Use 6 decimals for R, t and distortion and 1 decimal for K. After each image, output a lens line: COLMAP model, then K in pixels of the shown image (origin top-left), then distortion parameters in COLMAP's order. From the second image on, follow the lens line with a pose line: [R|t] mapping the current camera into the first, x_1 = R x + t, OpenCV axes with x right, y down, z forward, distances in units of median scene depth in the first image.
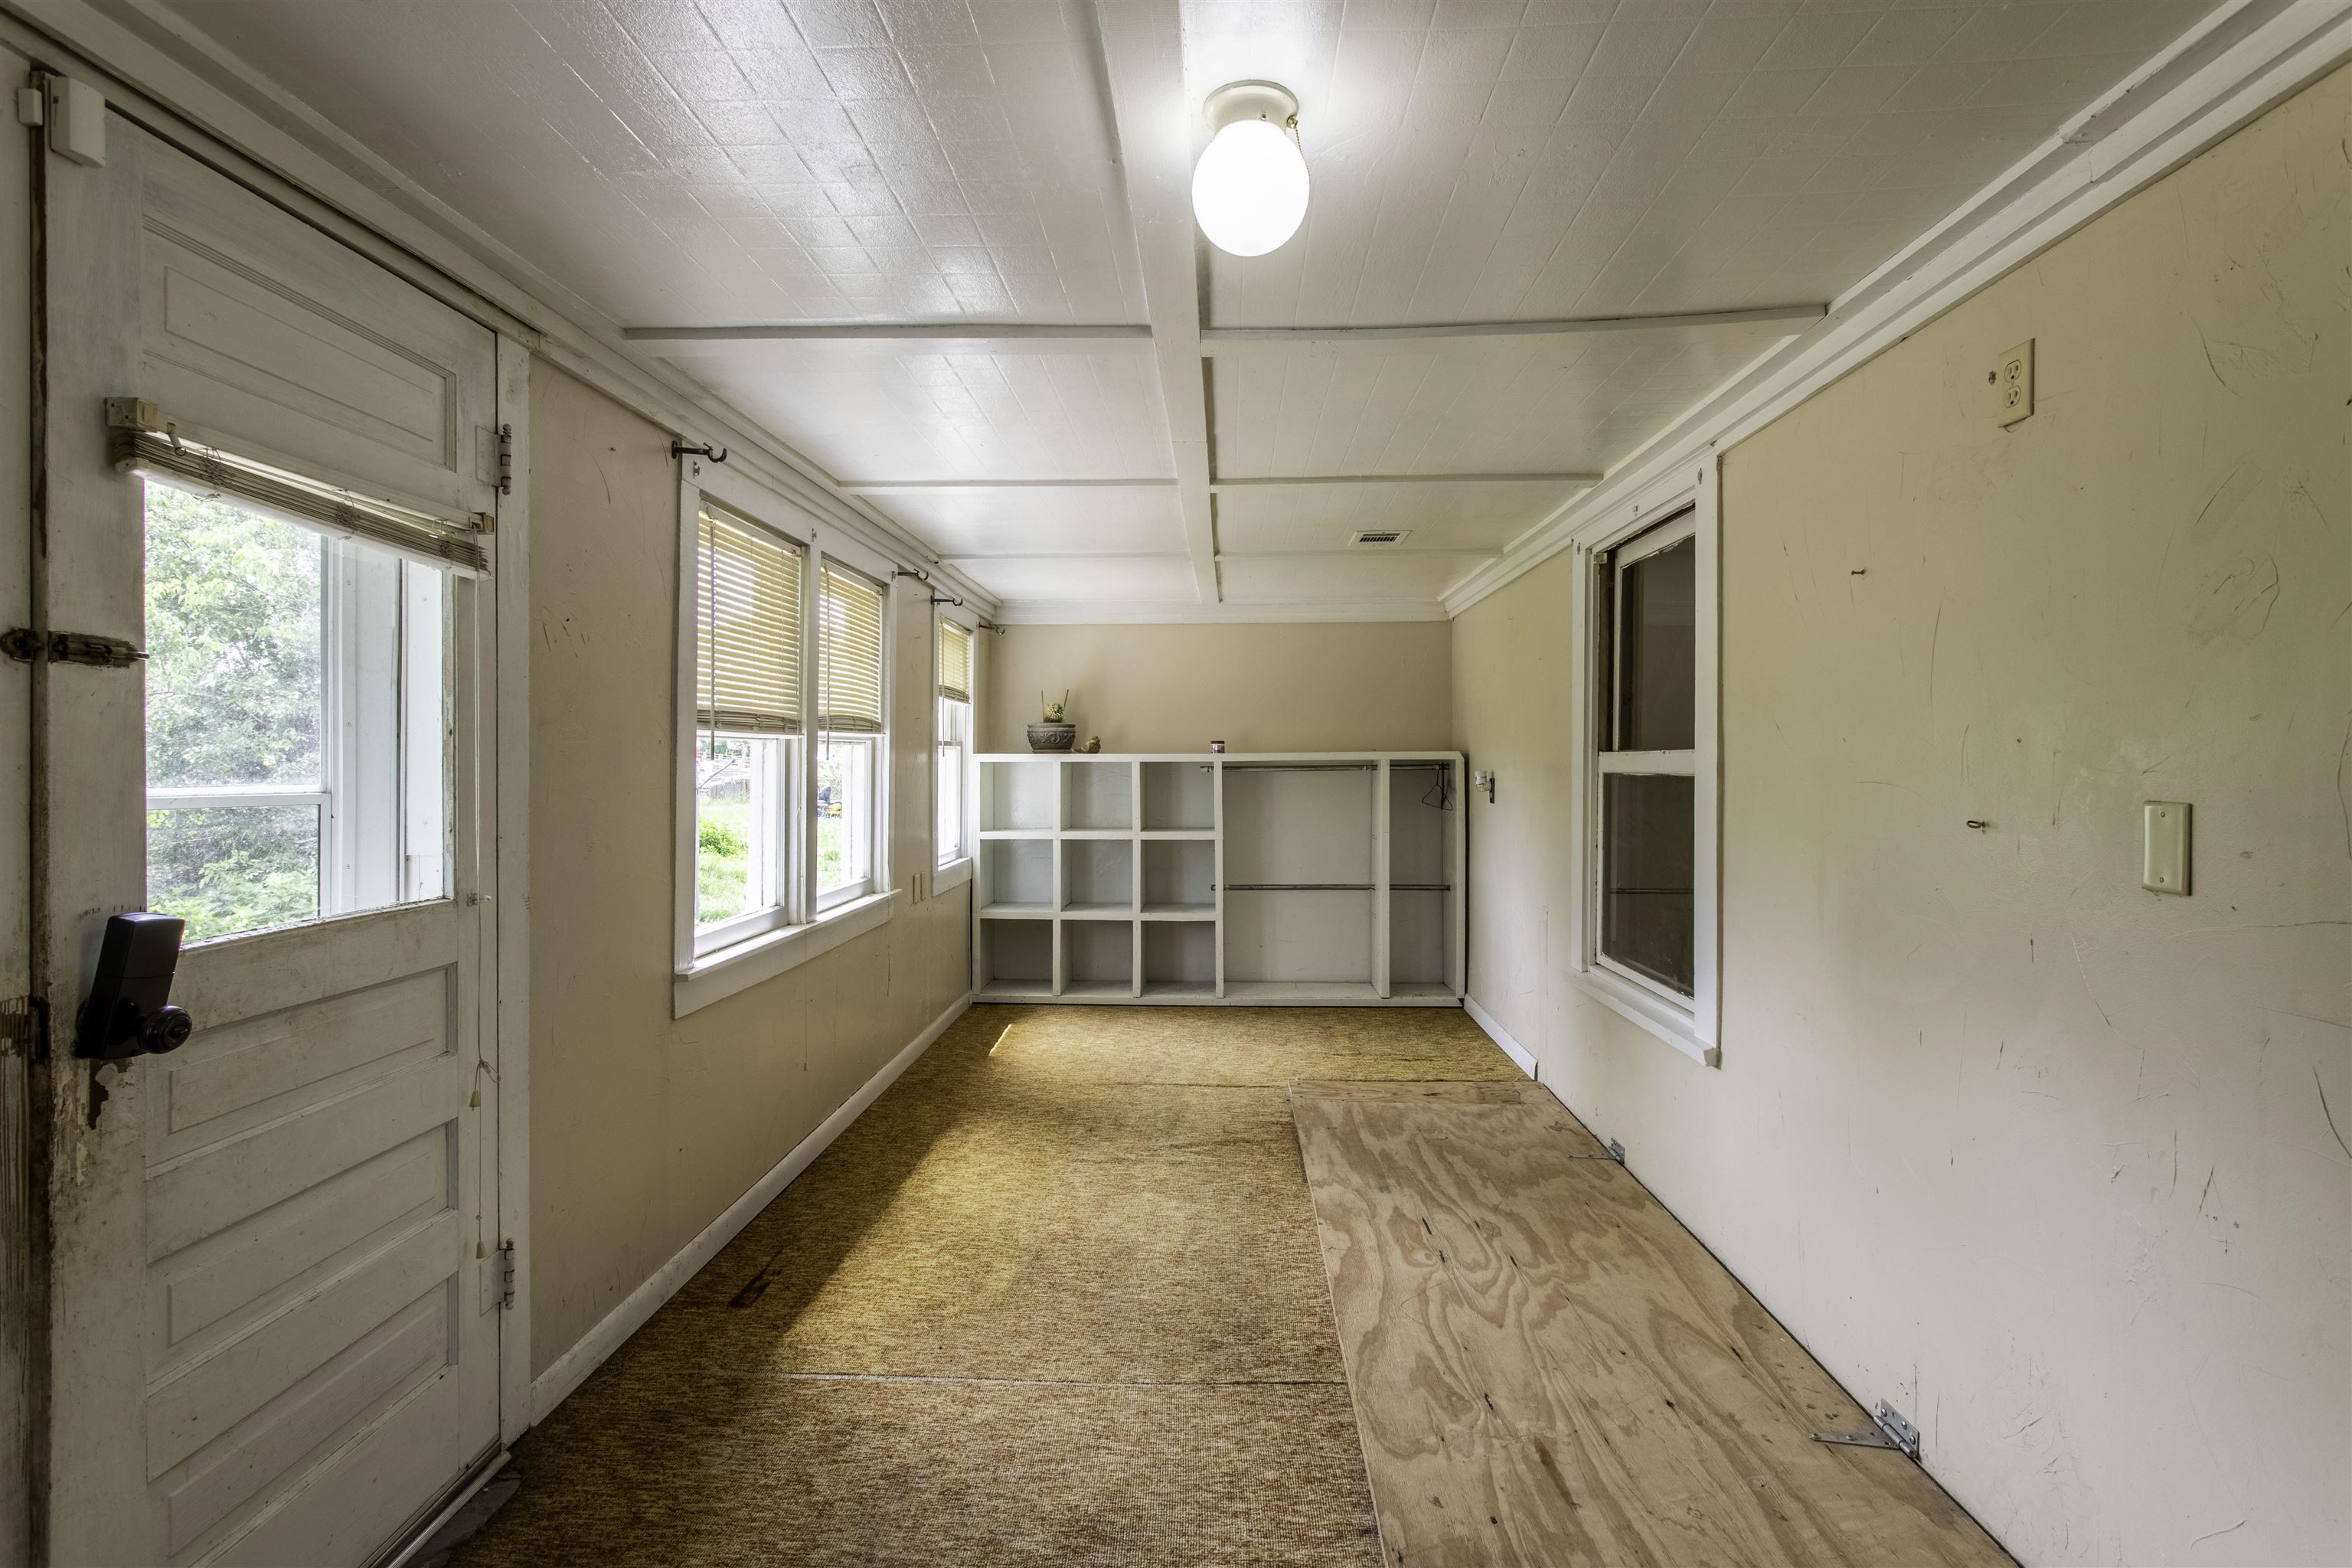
lens RADIAL K [[1126.0, 0, 1184.8], [0, 1126.0, 762.8], [0, 0, 1]] dist [0.001800, 0.000114]
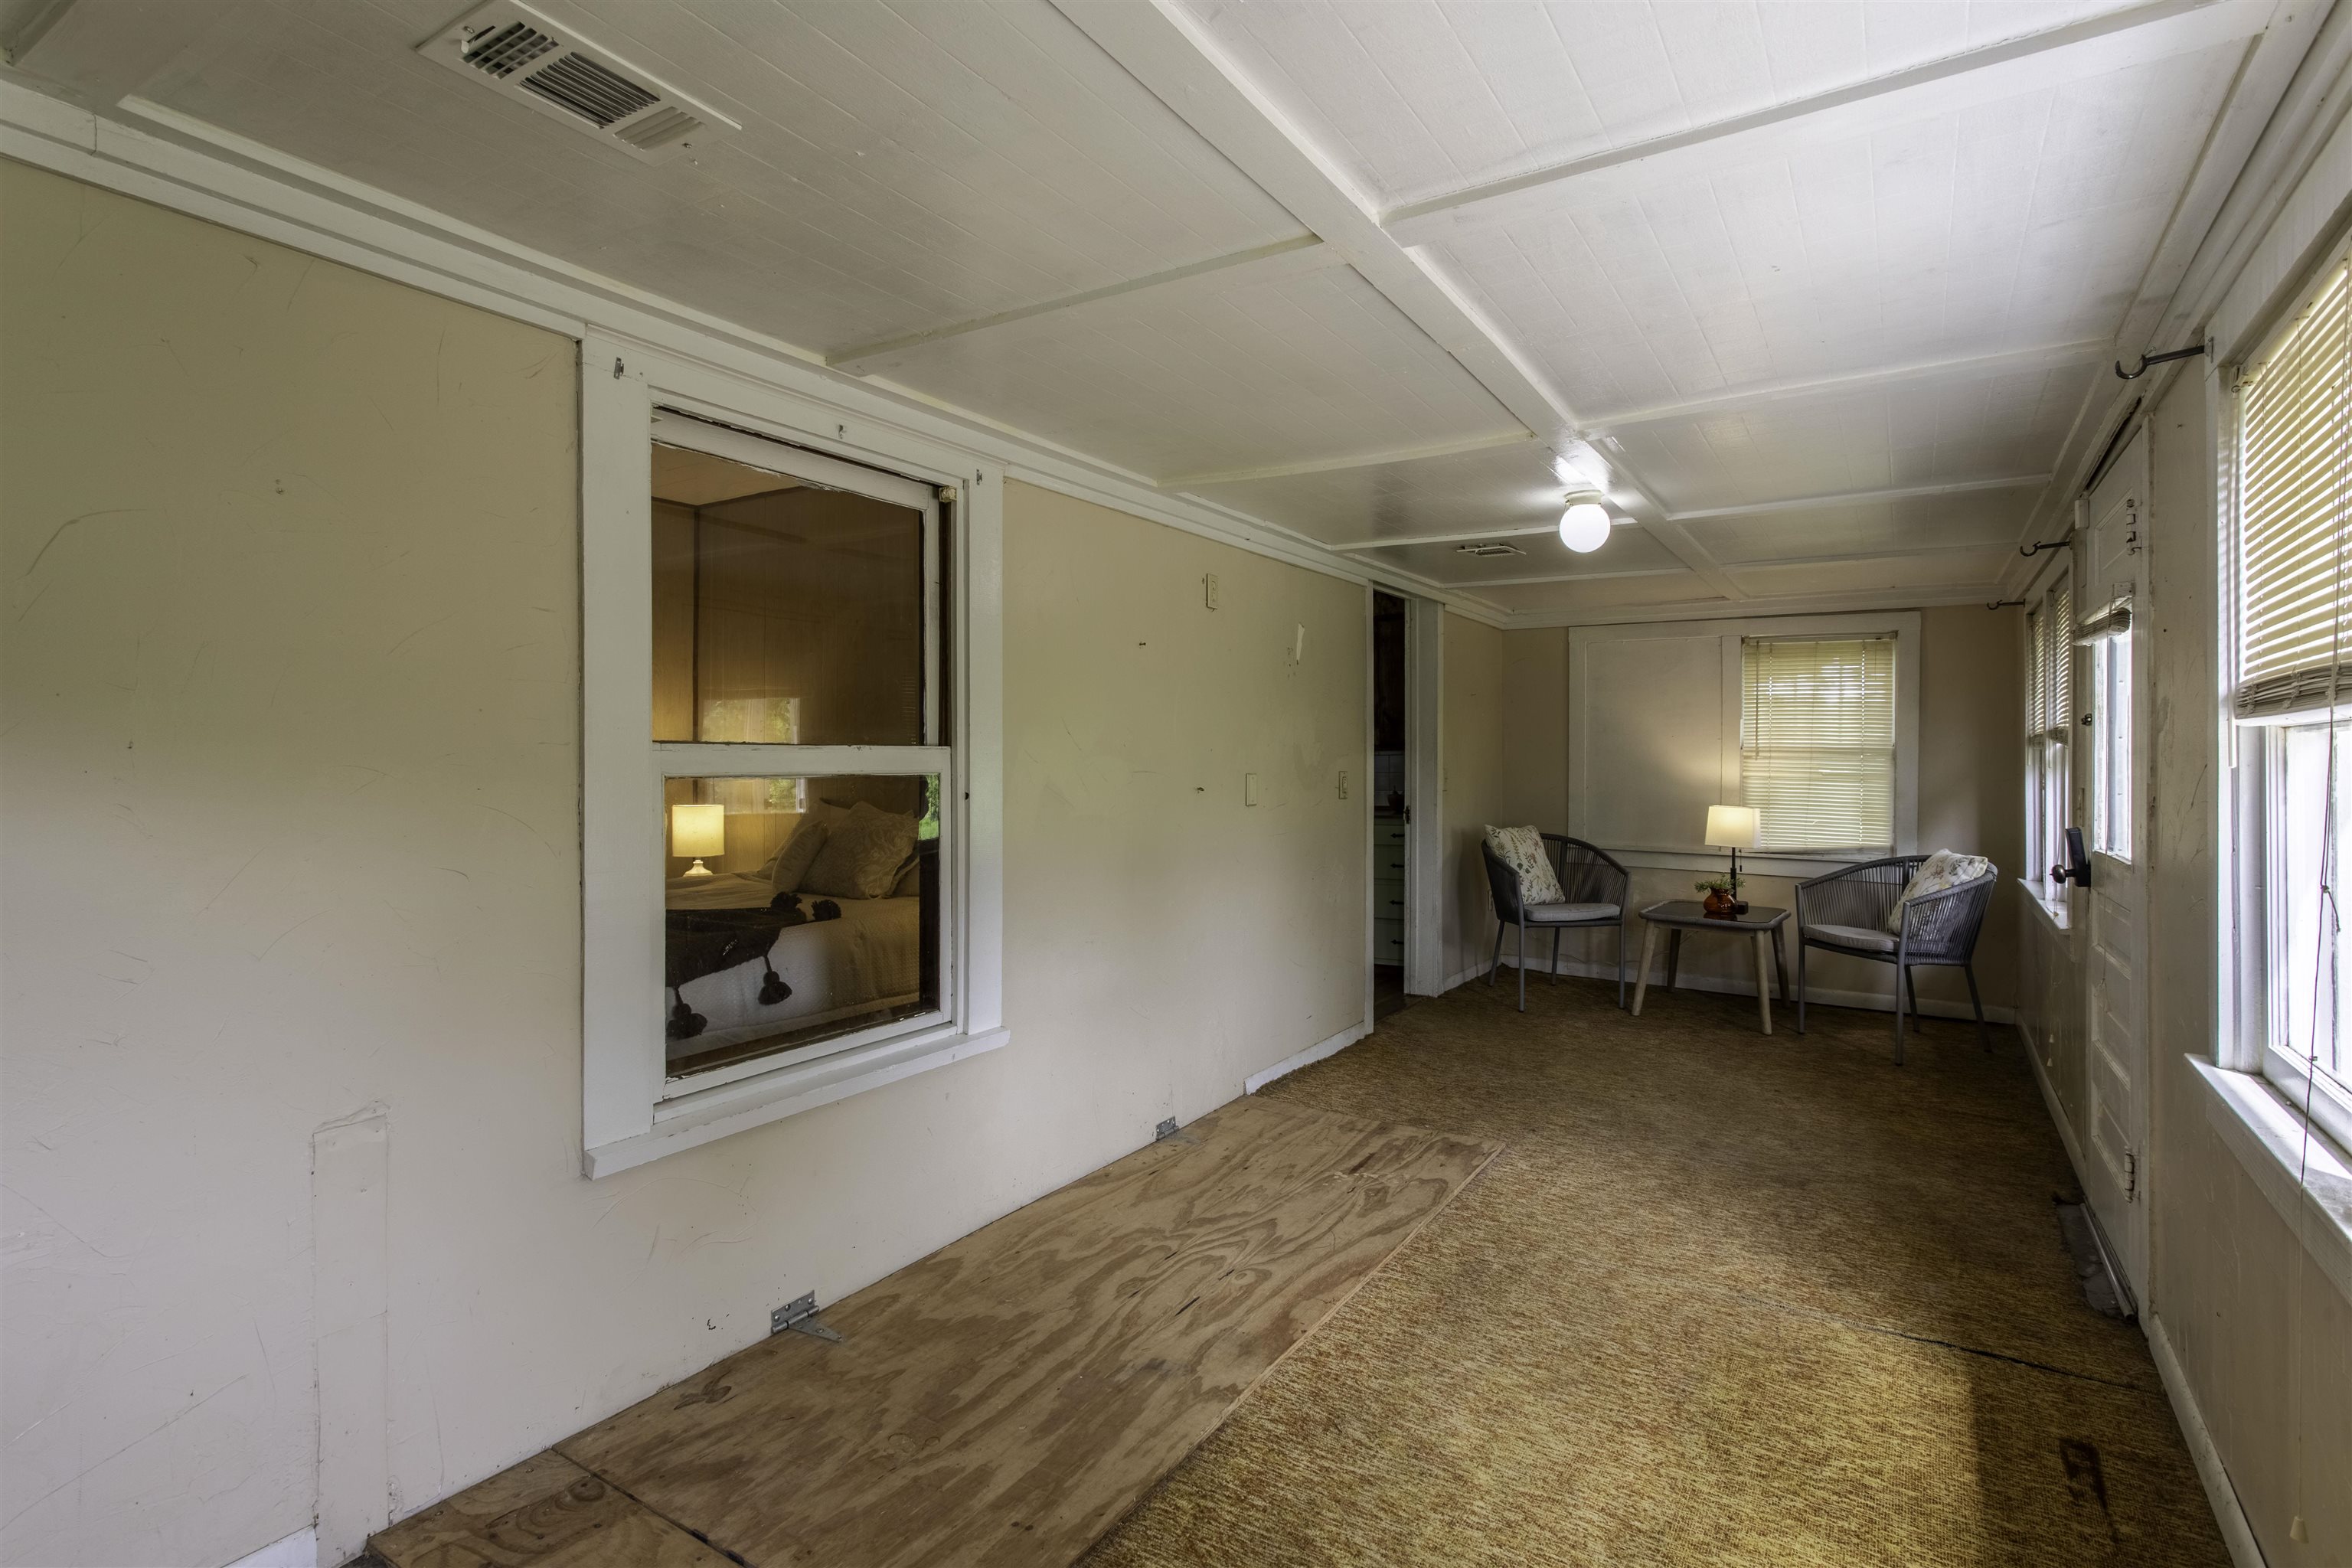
lens RADIAL K [[1126.0, 0, 1184.8], [0, 1126.0, 762.8], [0, 0, 1]] dist [0.001800, 0.000114]
pose [[-0.858488, -0.006828, 0.512788, -0.233709], [-0.003799, 0.999969, 0.006955, -0.009956], [-0.512820, 0.004023, -0.858487, 1.836317]]
